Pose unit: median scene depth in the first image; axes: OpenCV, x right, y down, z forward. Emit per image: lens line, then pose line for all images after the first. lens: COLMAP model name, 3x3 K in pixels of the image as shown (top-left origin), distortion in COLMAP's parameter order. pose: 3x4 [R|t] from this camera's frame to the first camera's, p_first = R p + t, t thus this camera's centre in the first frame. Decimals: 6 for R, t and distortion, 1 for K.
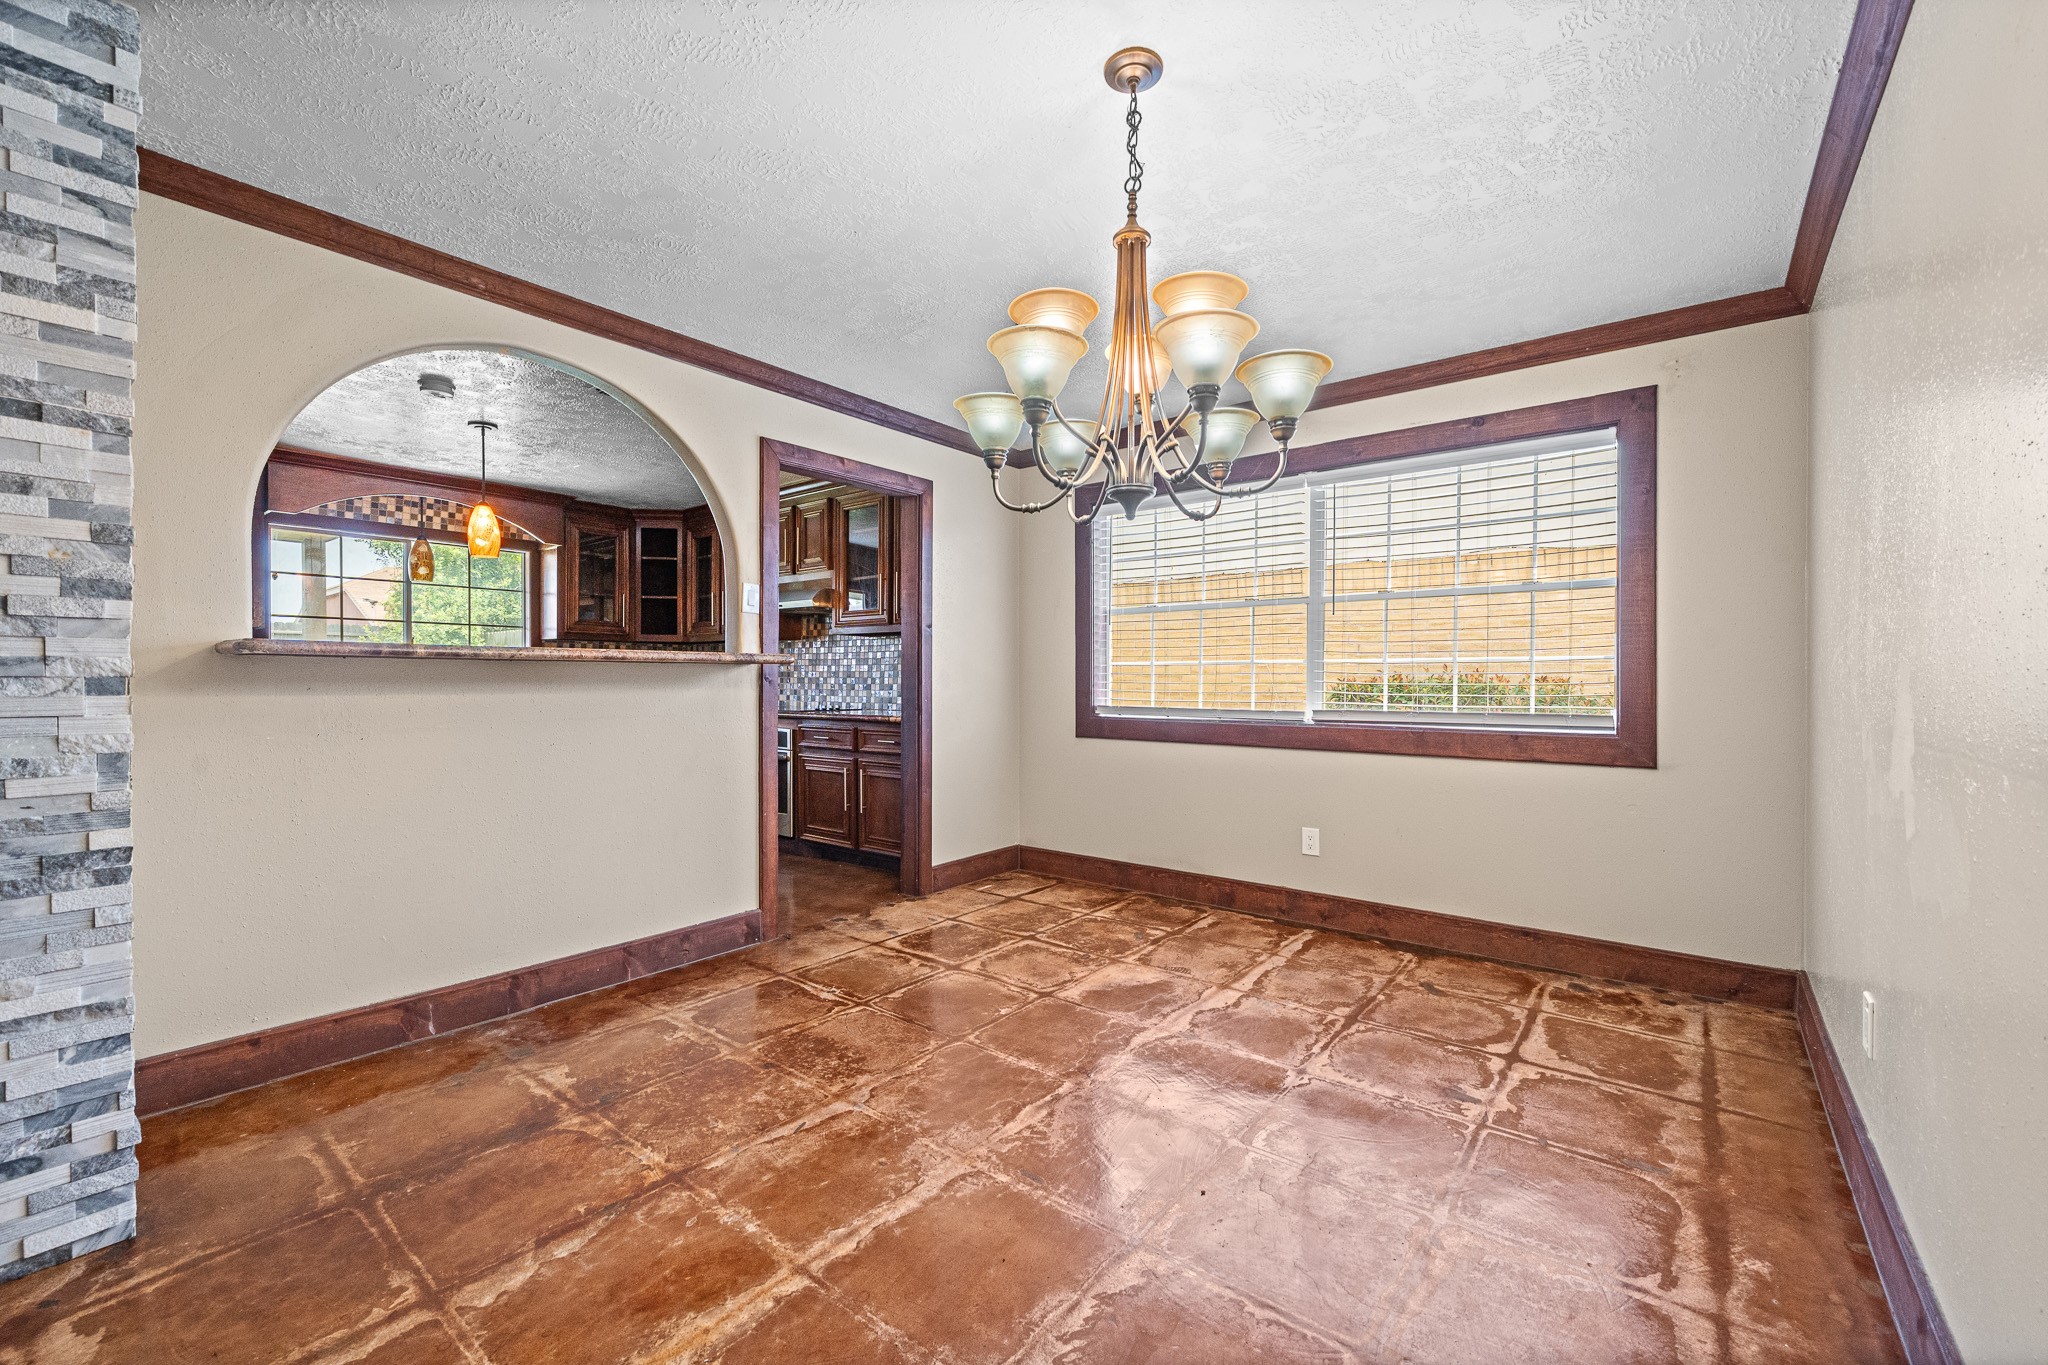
lens RADIAL K [[831.4, 0, 1031.0], [0, 831.4, 683.6], [0, 0, 1]] dist [0.000808, -0.000043]
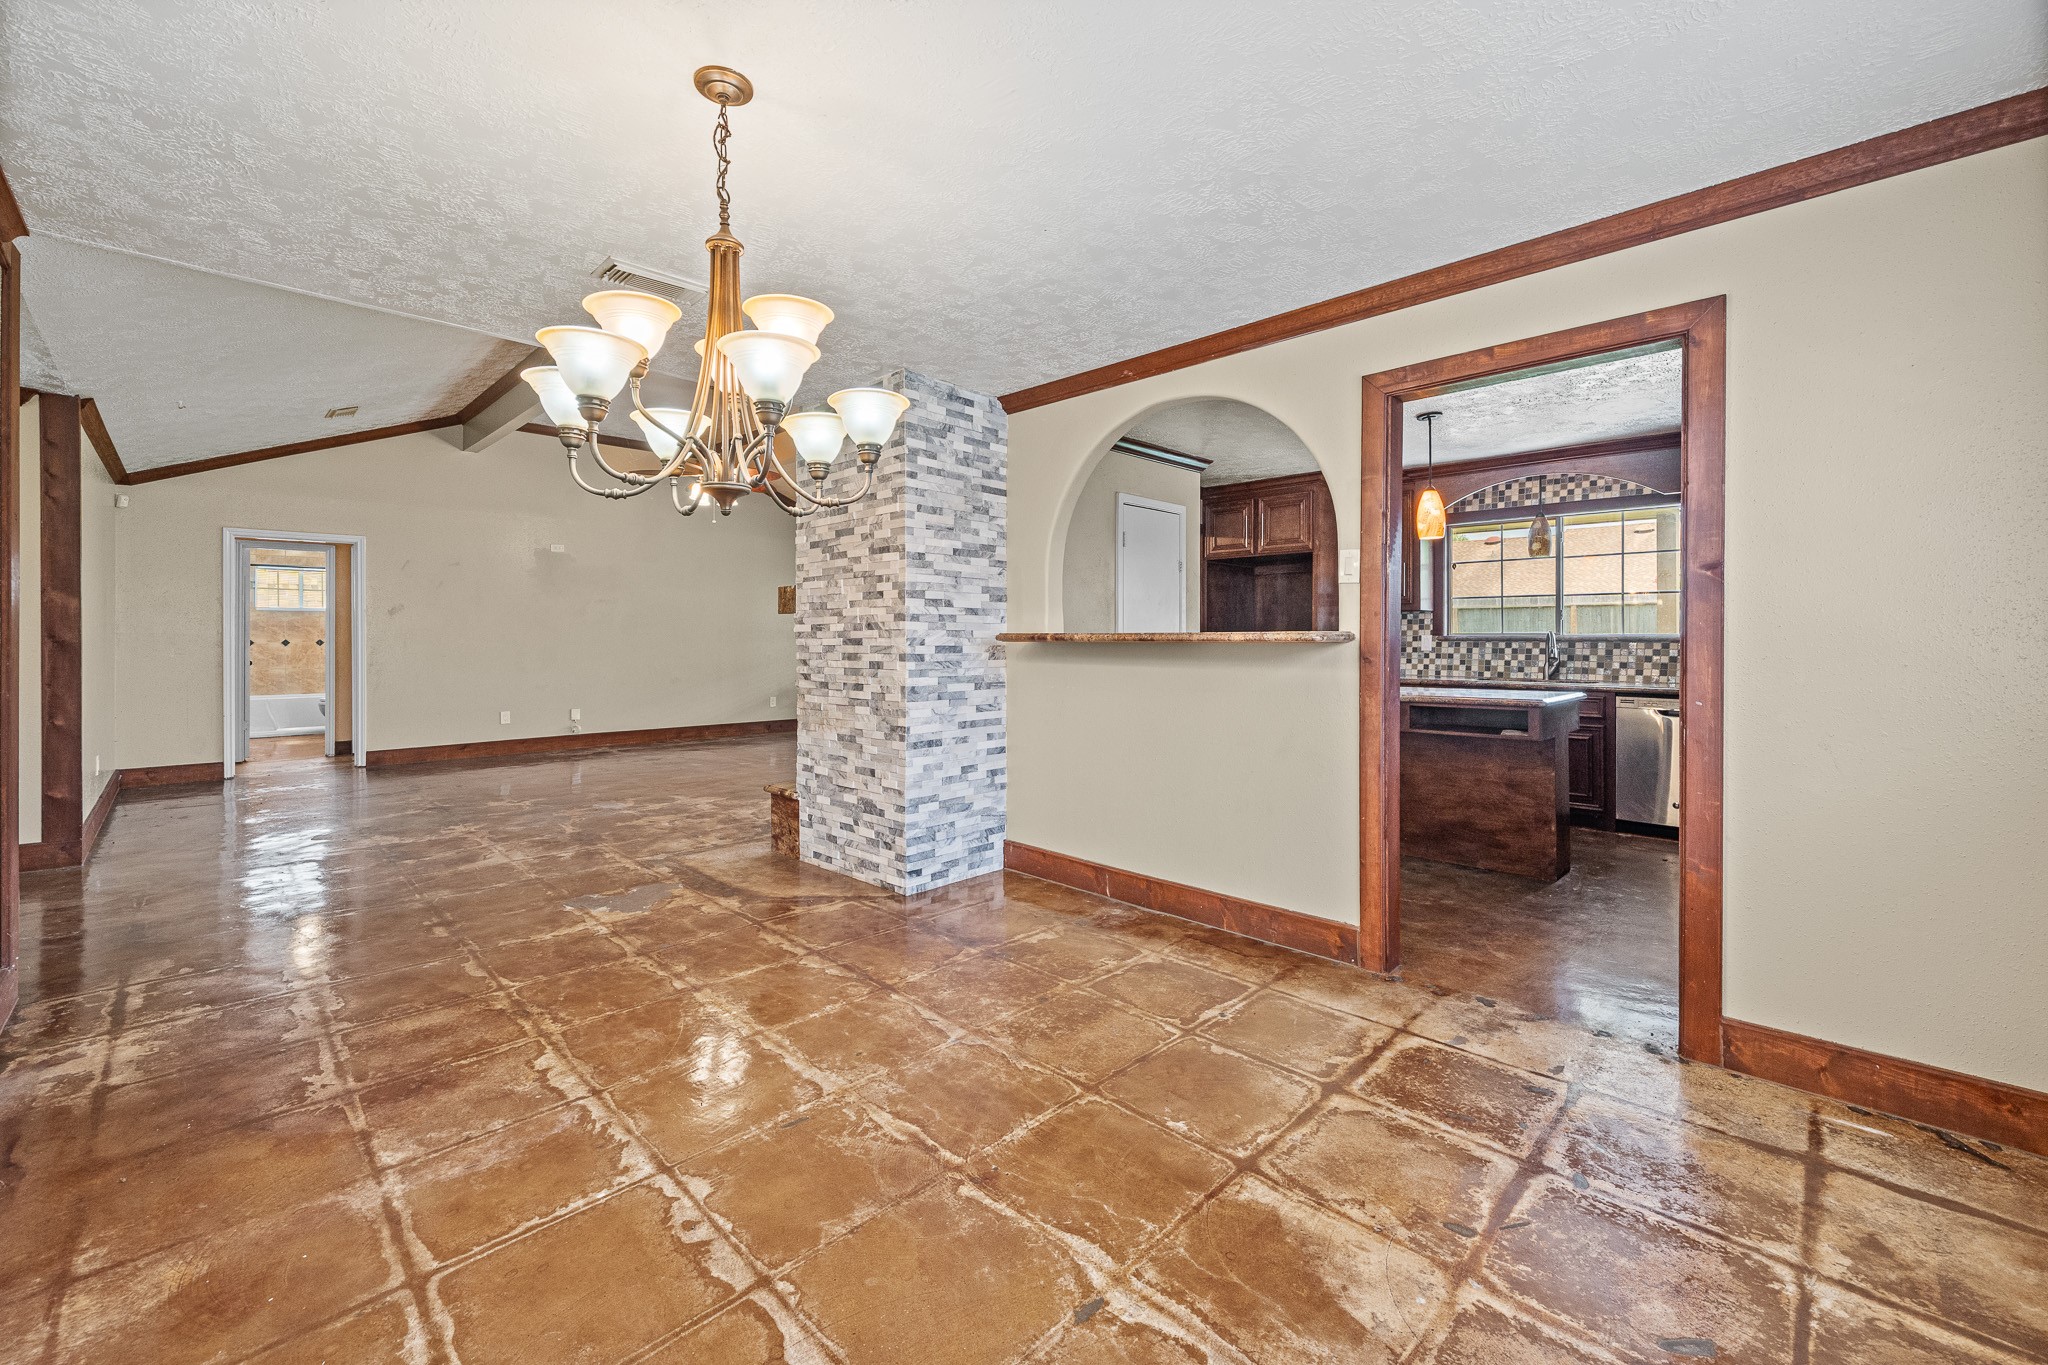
lens RADIAL K [[831.4, 0, 1039.6], [0, 831.4, 635.1], [0, 0, 1]] dist [-0.001163, -0.000208]
pose [[-0.104399, -0.007490, -0.994507, 0.659446], [-0.006378, 0.999956, -0.006861, -0.026009], [0.994515, 0.005626, -0.104442, 0.892114]]
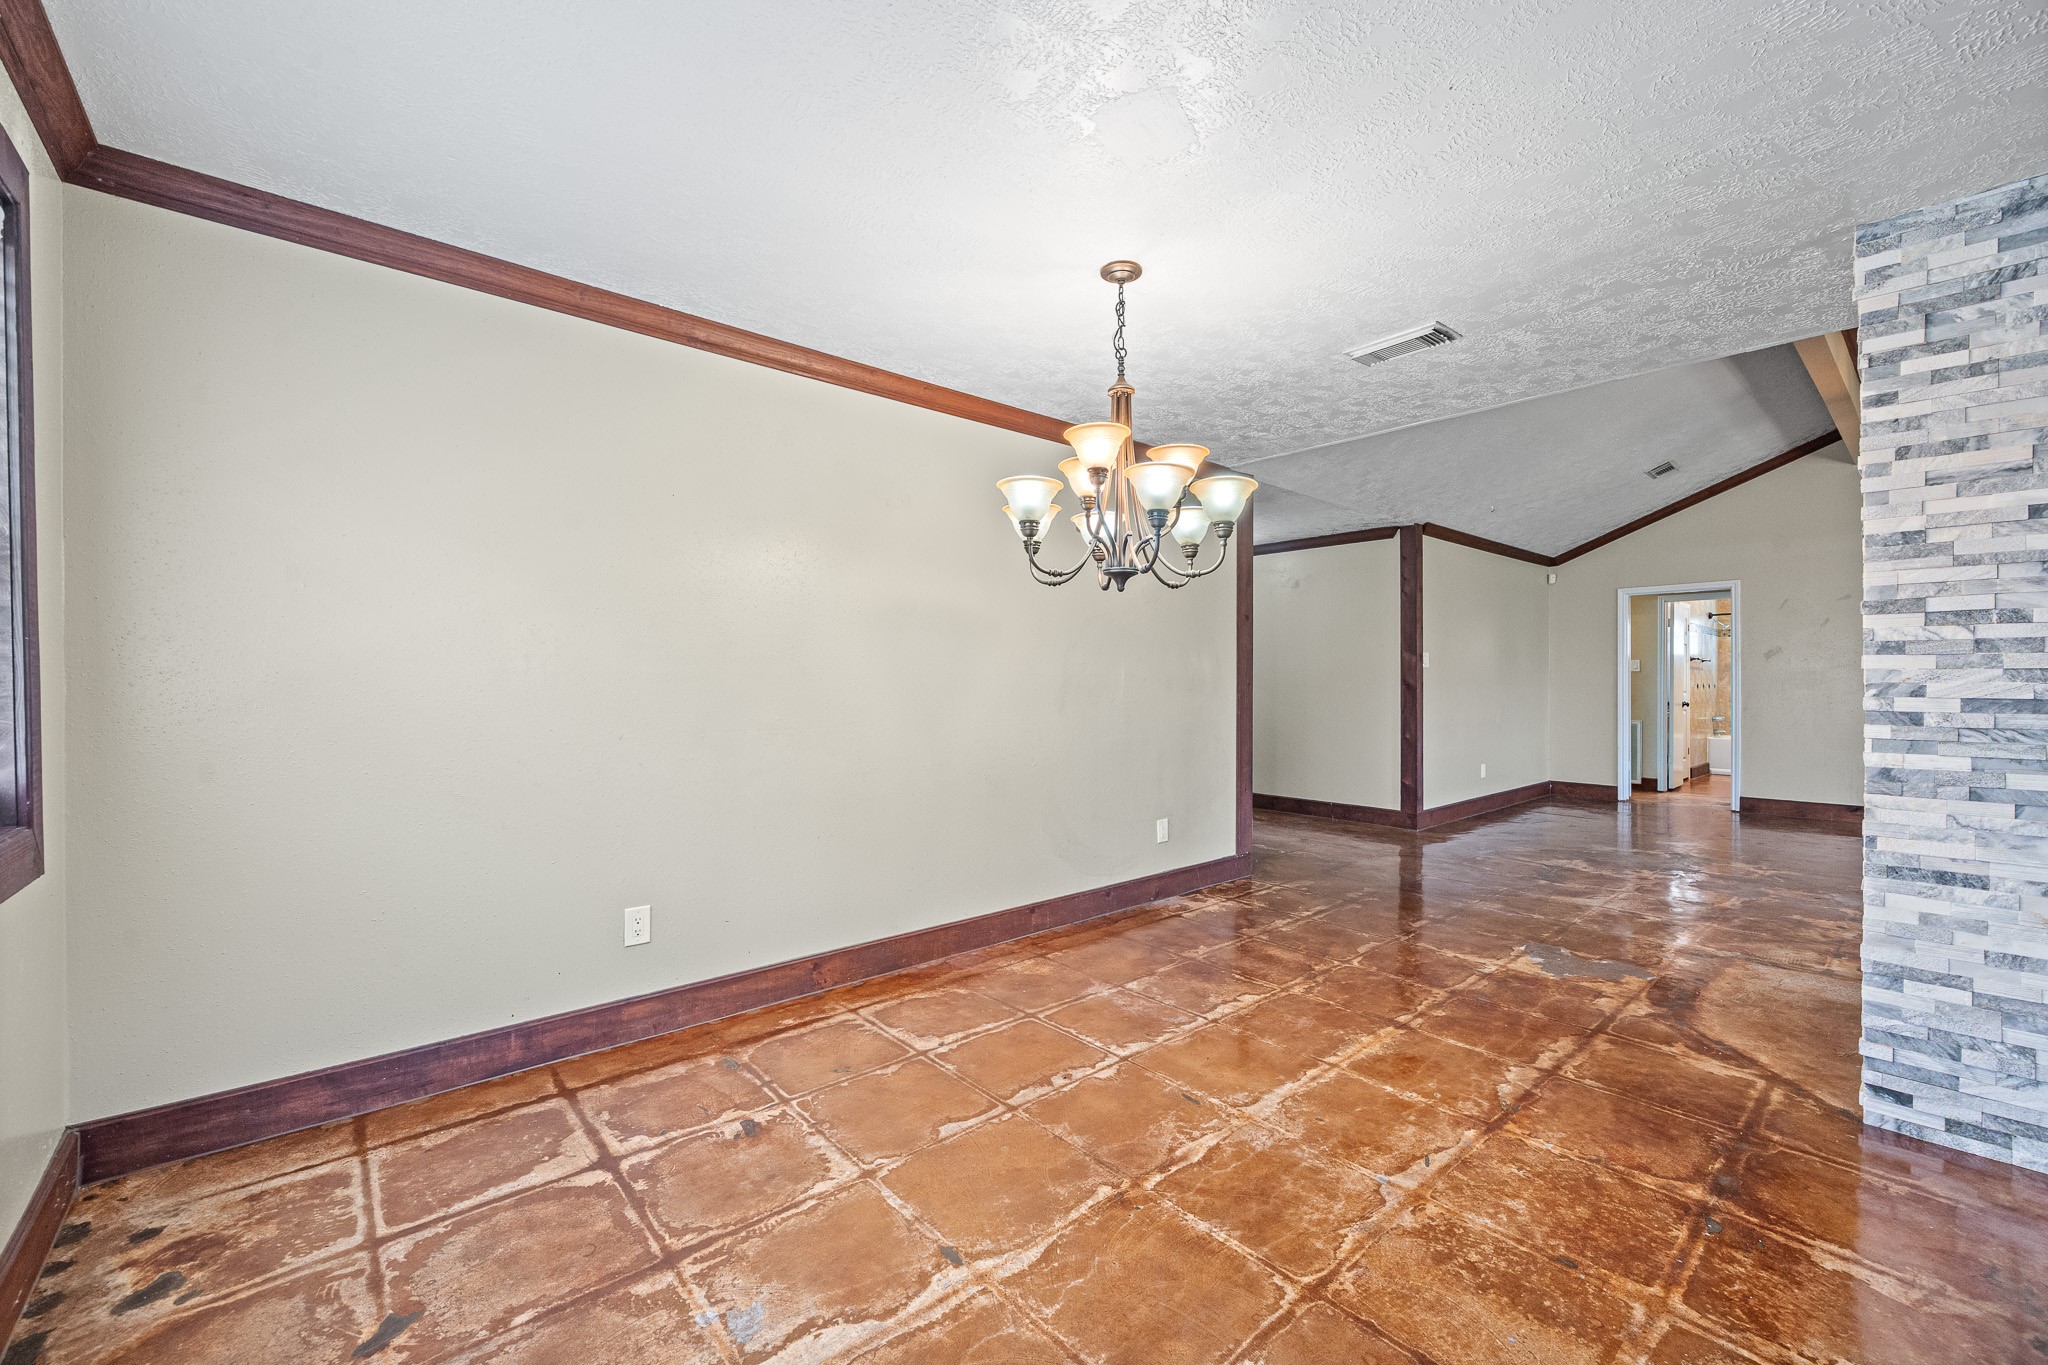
lens RADIAL K [[827.5, 0, 1034.9], [0, 827.5, 682.6], [0, 0, 1]] dist [-0.002438, -0.000358]
pose [[-0.983514, -0.004951, 0.180764, 0.006367], [-0.003492, 0.999959, 0.008387, -0.033370], [-0.180799, 0.007617, -0.983491, 1.423352]]
